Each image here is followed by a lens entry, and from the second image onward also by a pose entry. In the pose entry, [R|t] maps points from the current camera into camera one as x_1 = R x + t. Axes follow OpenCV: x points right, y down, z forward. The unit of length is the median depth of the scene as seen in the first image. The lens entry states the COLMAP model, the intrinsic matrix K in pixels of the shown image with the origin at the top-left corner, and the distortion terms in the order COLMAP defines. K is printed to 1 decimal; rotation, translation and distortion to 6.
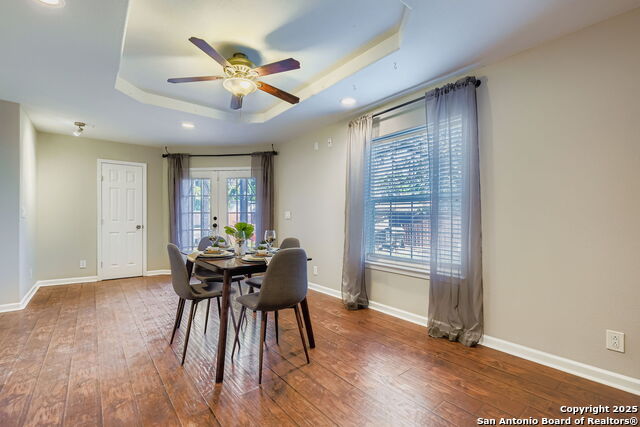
lens RADIAL K [[278.3, 0, 319.9], [0, 278.3, 225.7], [0, 0, 1]] dist [-0.000459, 0.000099]
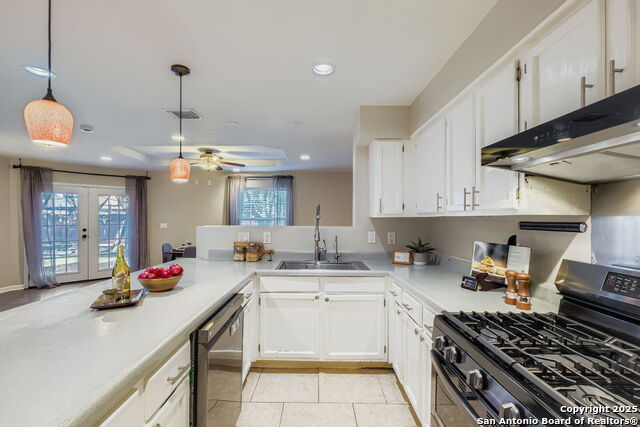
lens RADIAL K [[282.9, 0, 317.1], [0, 282.9, 218.0], [0, 0, 1]] dist [-0.001204, -0.000136]
pose [[0.638199, -0.003260, 0.769864, -0.666542], [0.022031, 0.999659, -0.014030, -0.038591], [-0.769556, 0.025915, 0.638053, -0.438462]]
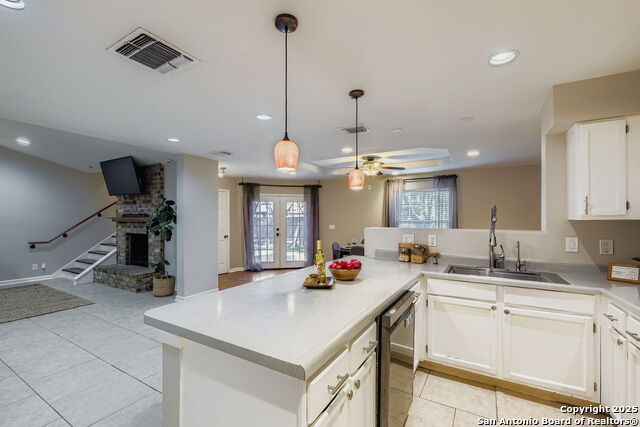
lens RADIAL K [[282.9, 0, 317.1], [0, 282.9, 218.0], [0, 0, 1]] dist [-0.001204, -0.000136]
pose [[0.941976, 0.001739, 0.335676, -0.690057], [0.009330, 0.999465, -0.031359, -0.038308], [-0.335551, 0.032671, 0.941455, -0.448245]]
